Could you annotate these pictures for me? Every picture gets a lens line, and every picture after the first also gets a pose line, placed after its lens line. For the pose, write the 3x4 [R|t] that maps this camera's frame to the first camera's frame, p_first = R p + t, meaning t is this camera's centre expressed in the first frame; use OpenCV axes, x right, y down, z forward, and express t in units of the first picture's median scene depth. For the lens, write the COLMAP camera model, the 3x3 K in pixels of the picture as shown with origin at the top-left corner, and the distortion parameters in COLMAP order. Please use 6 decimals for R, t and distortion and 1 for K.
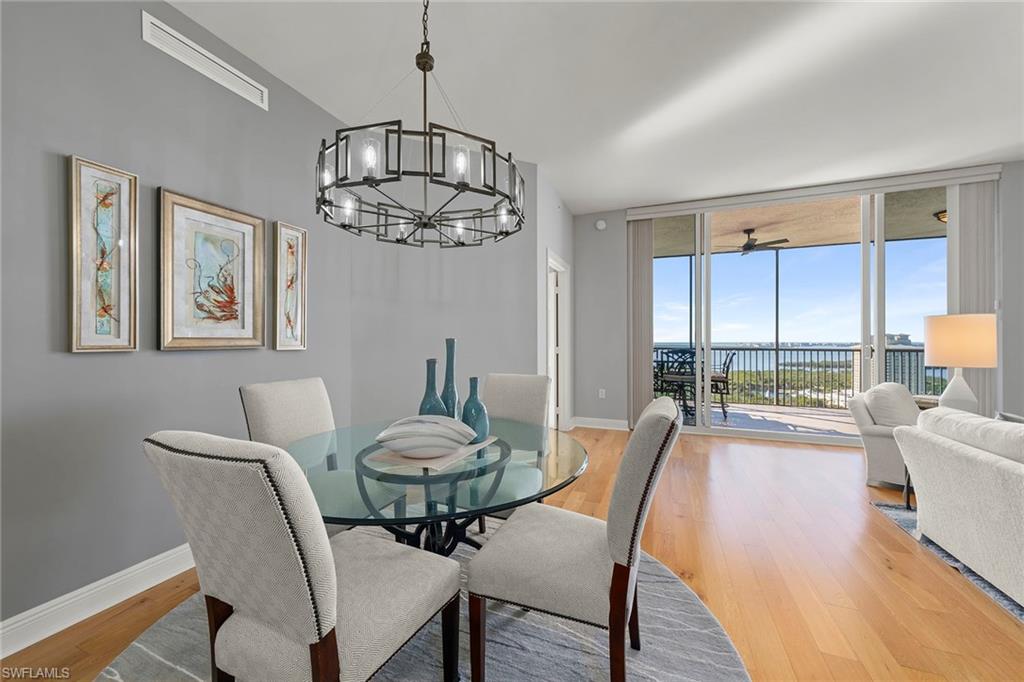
lens RADIAL K [[382.0, 0, 508.4], [0, 382.0, 337.6], [0, 0, 1]] dist [0.000467, 0.000176]
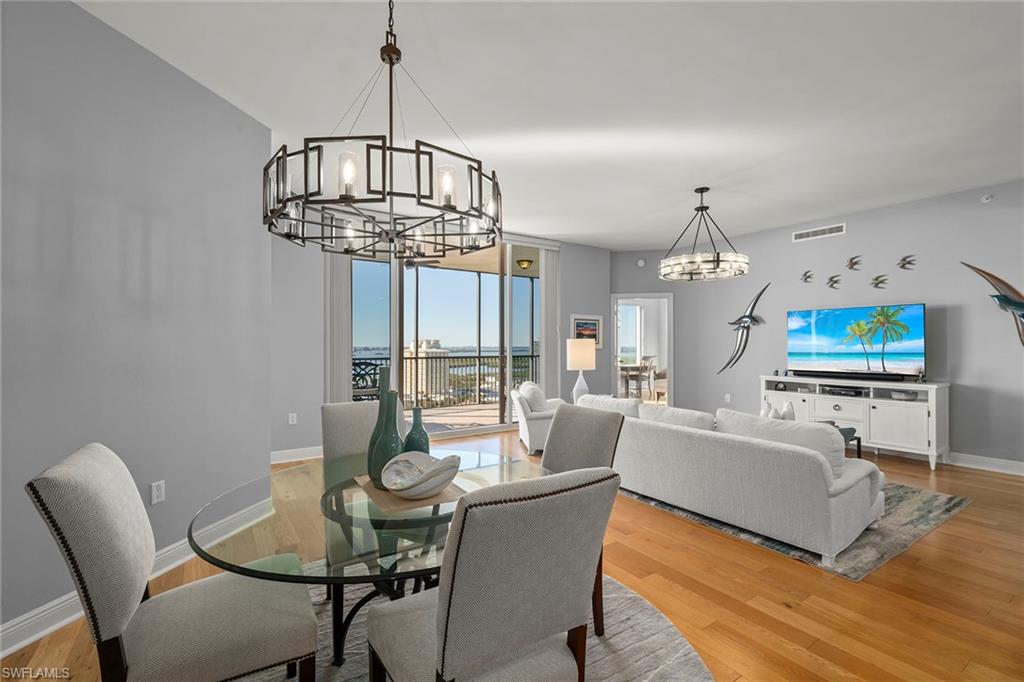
lens RADIAL K [[456.0, 0, 512.0], [0, 456.0, 341.0], [0, 0, 1]] dist [0.002715, 0.000746]
pose [[0.565353, 0.006124, 0.824826, -0.390647], [-0.004495, 0.999980, -0.004343, -0.024158], [-0.824837, -0.001252, 0.565370, 0.076548]]
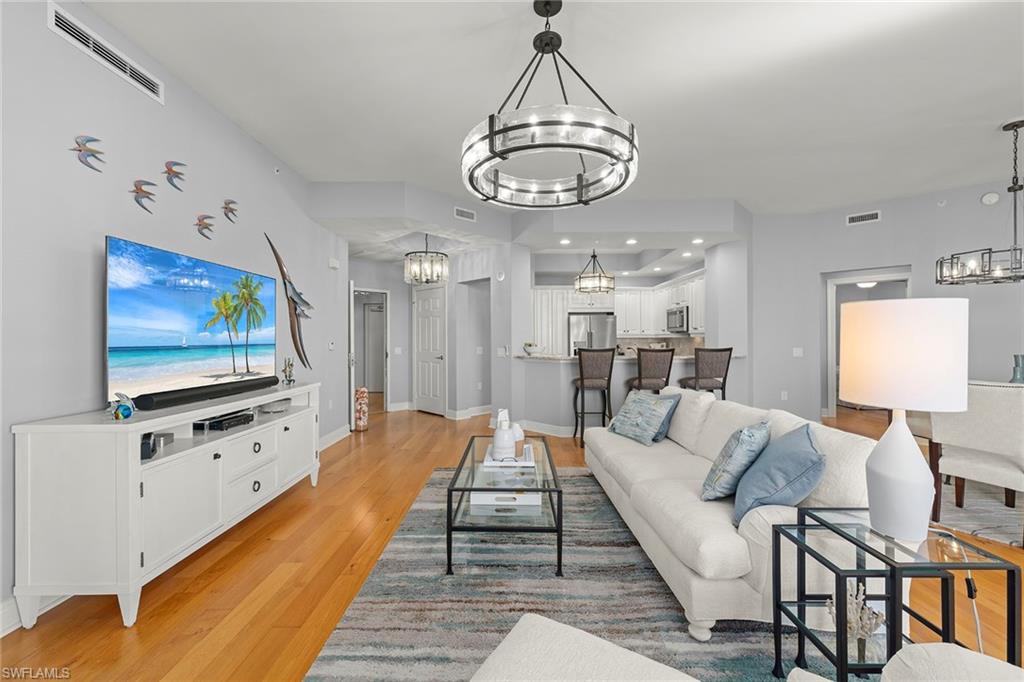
lens RADIAL K [[410.2, 0, 512.0], [0, 410.2, 341.0], [0, 0, 1]] dist [-0.001717, -0.000104]
pose [[-0.928298, 0.004723, -0.371808, 1.149125], [0.005767, 0.999982, -0.001695, -0.005286], [0.371793, -0.003718, -0.928308, 0.821758]]
